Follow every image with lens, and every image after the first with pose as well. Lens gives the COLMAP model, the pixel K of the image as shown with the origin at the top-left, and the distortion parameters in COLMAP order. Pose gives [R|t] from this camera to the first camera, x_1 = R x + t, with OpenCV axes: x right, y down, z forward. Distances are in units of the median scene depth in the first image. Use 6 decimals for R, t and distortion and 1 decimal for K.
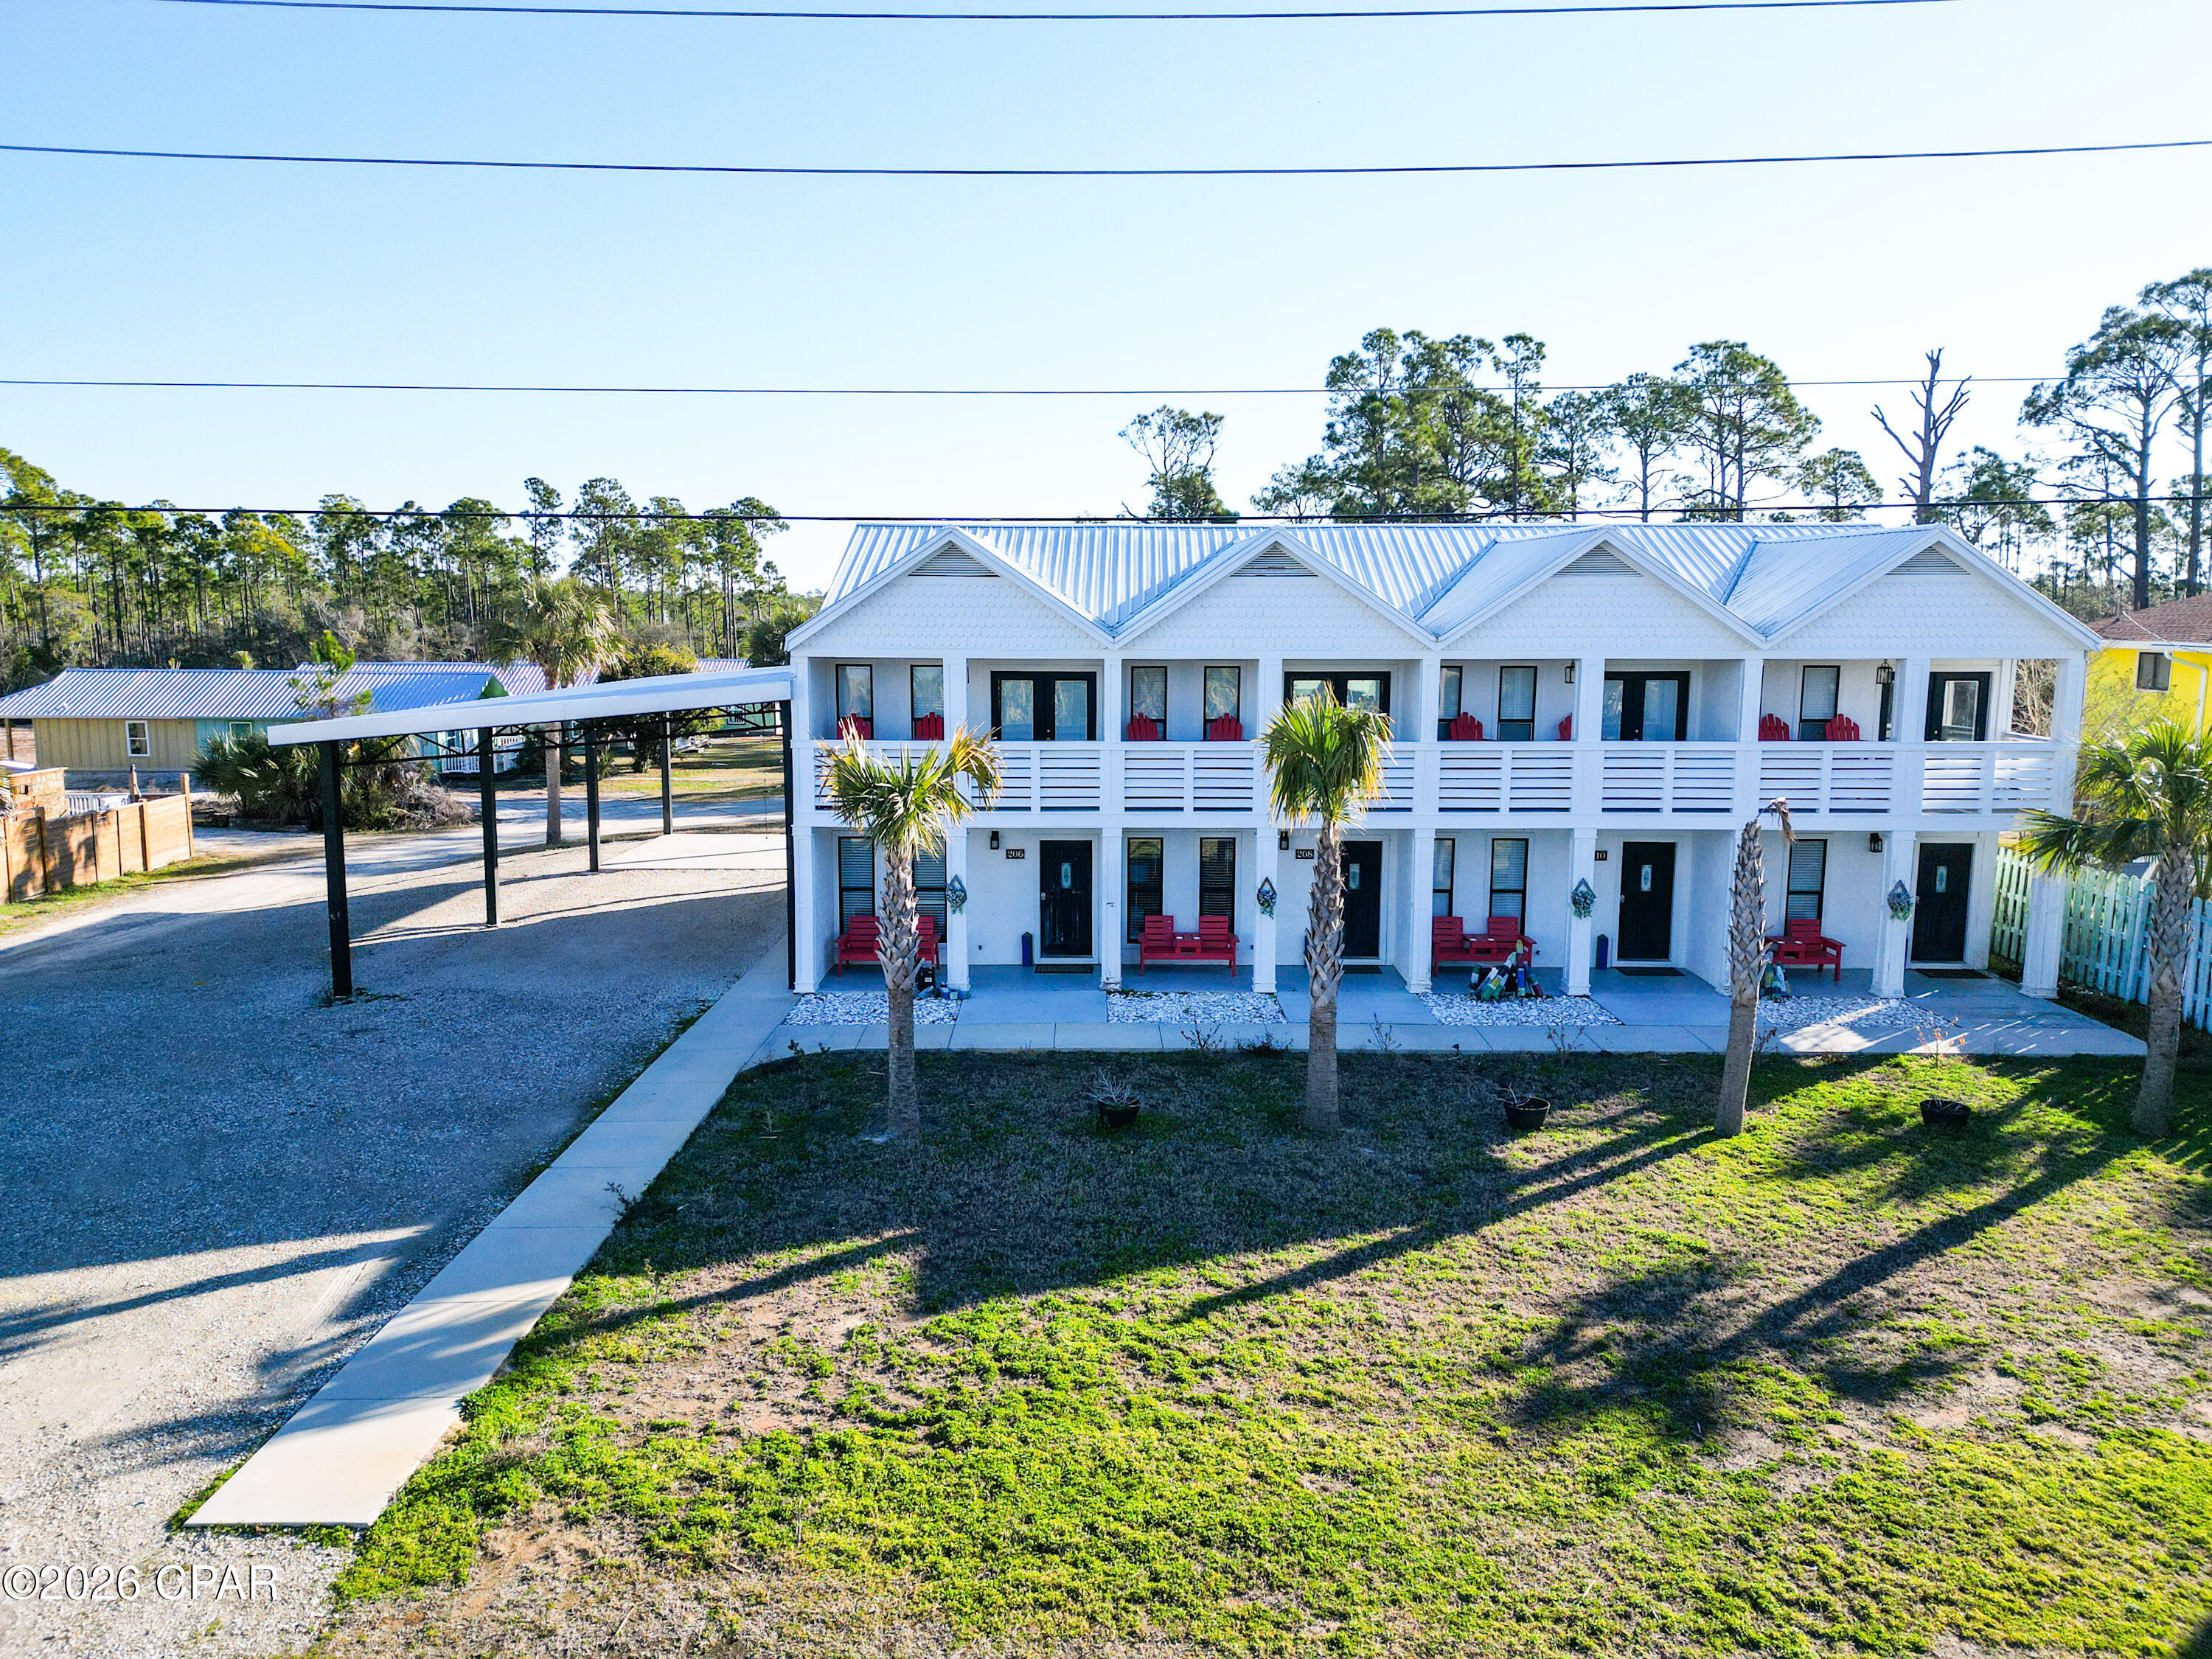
lens RADIAL K [[1555.7, 0, 1106.0], [0, 1555.7, 829.5], [0, 0, 1]] dist [0.071487, -0.063511]
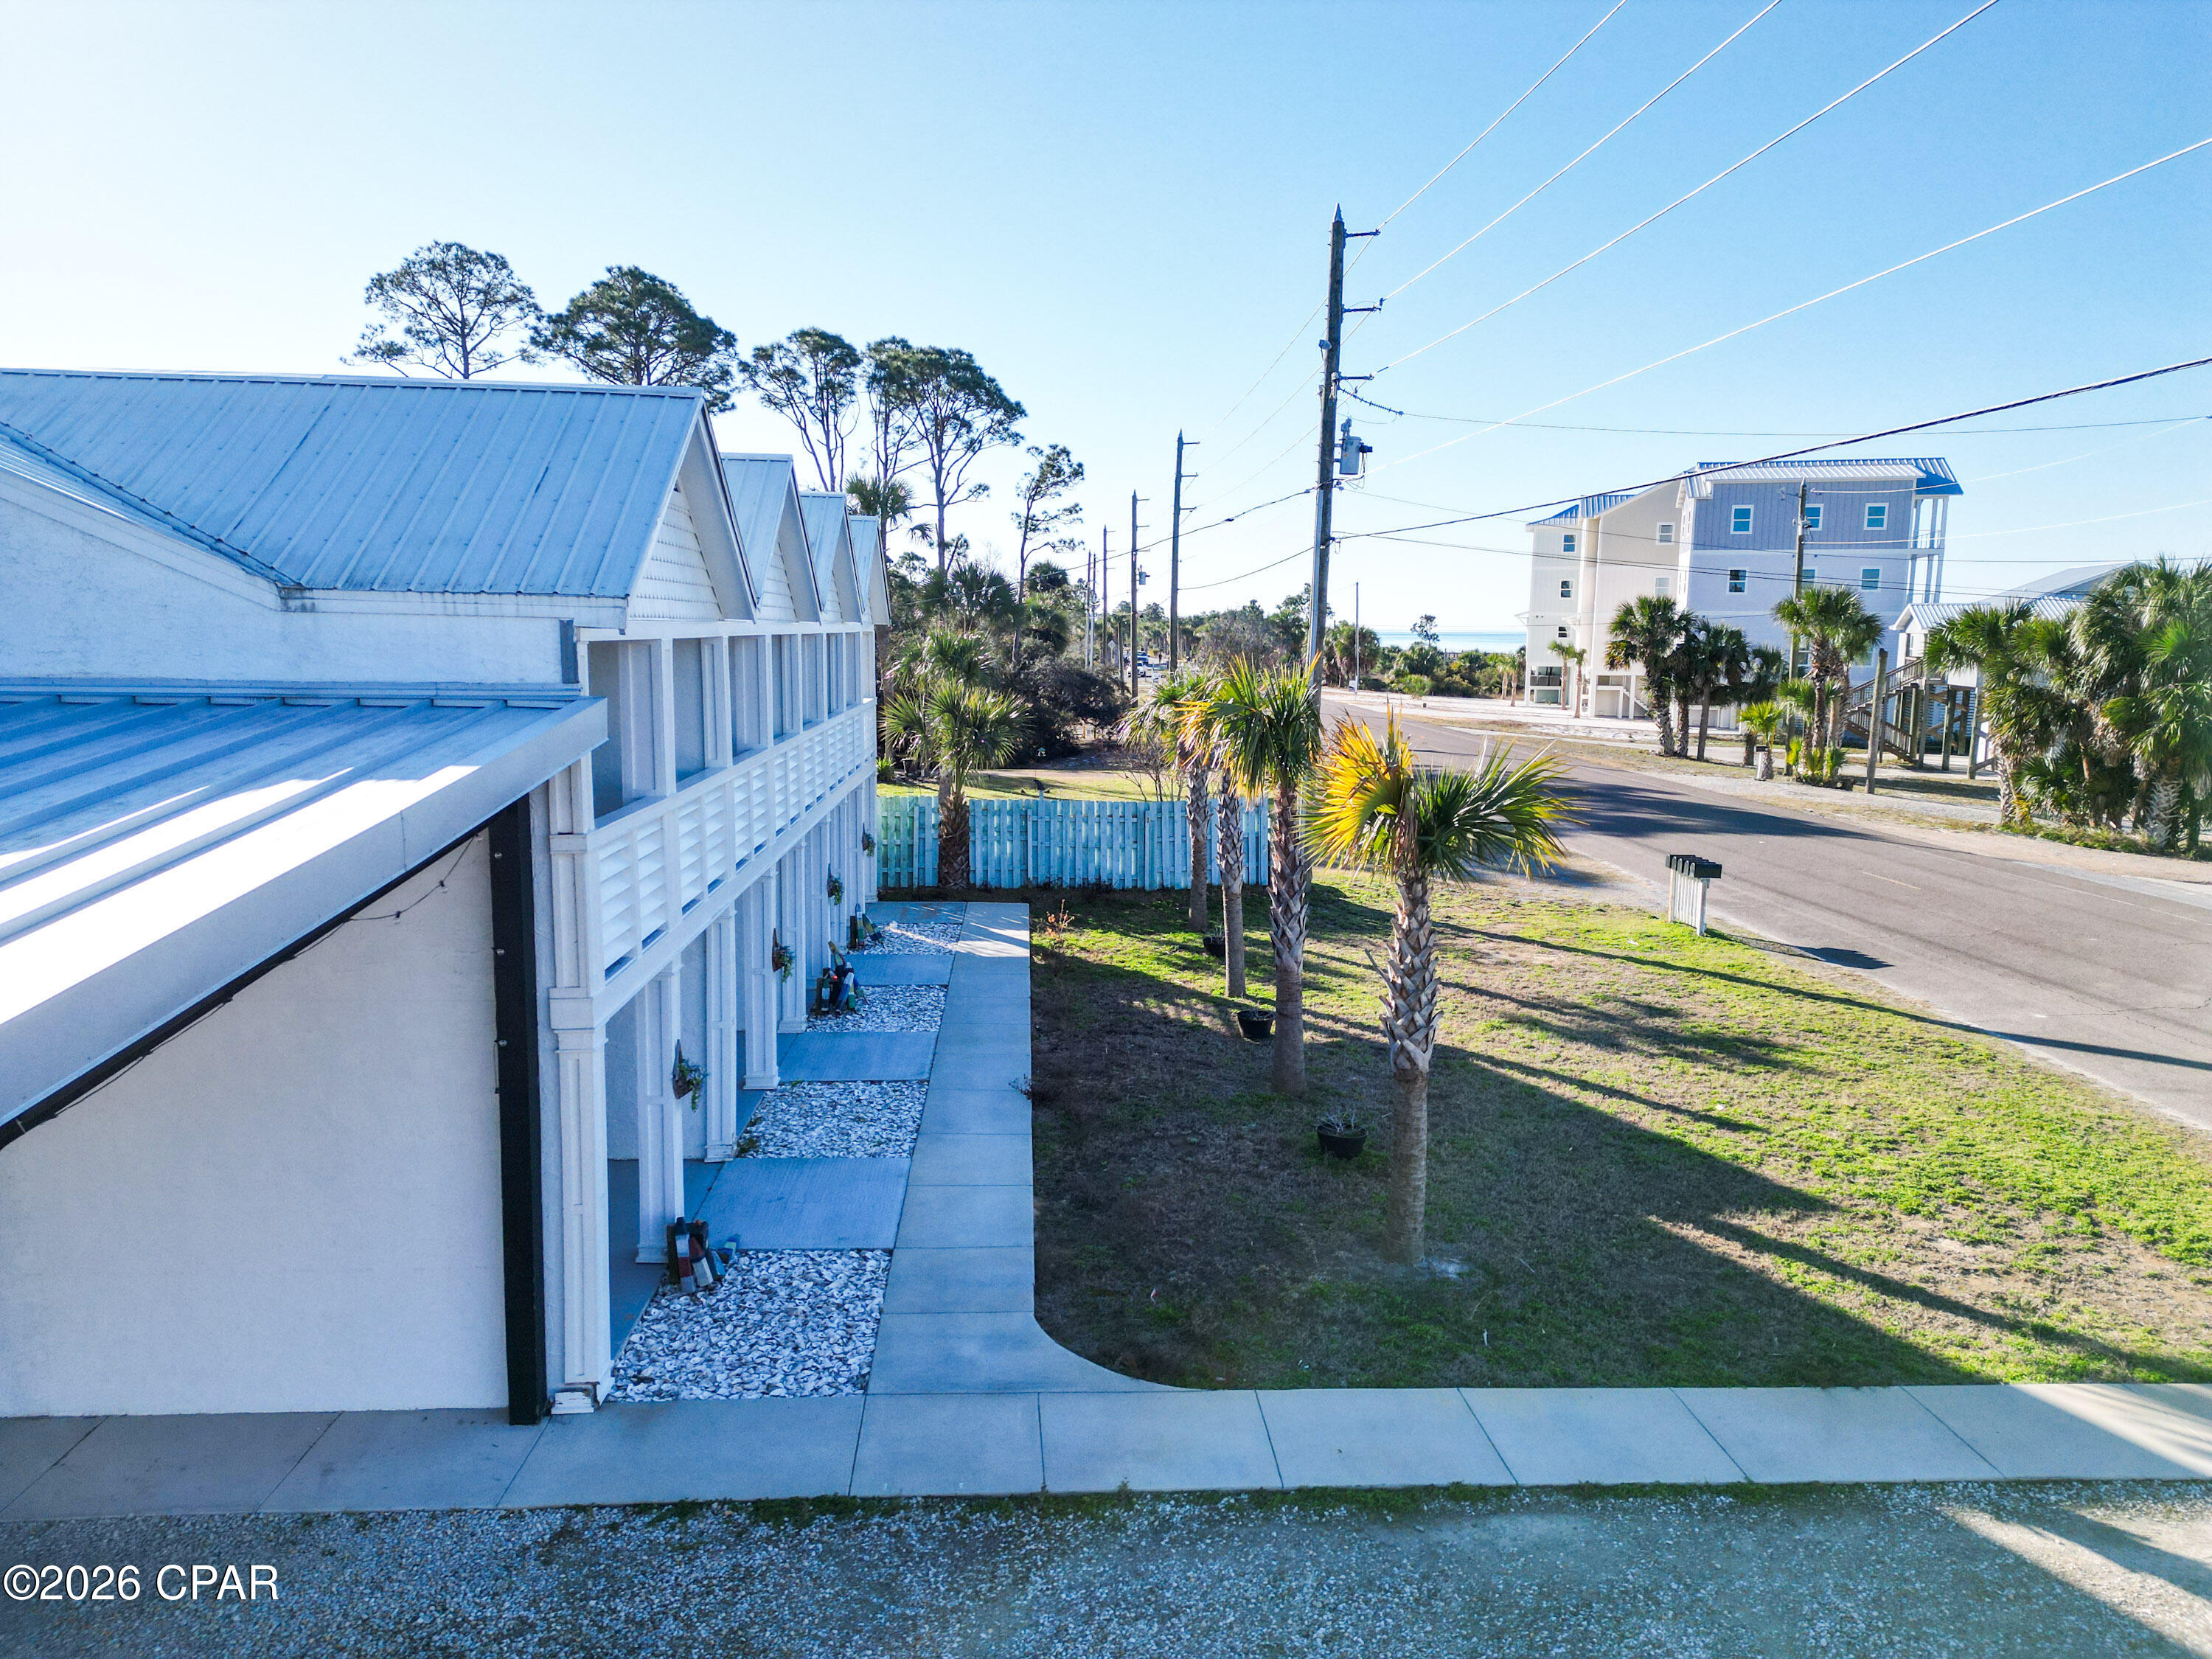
lens RADIAL K [[1555.7, 0, 1106.0], [0, 1555.7, 829.5], [0, 0, 1]] dist [0.071487, -0.063511]
pose [[-0.058336, -0.133225, 0.989367, -0.920254], [0.125163, 0.982259, 0.139648, -0.143611], [-0.990420, 0.131979, -0.040626, 1.262112]]
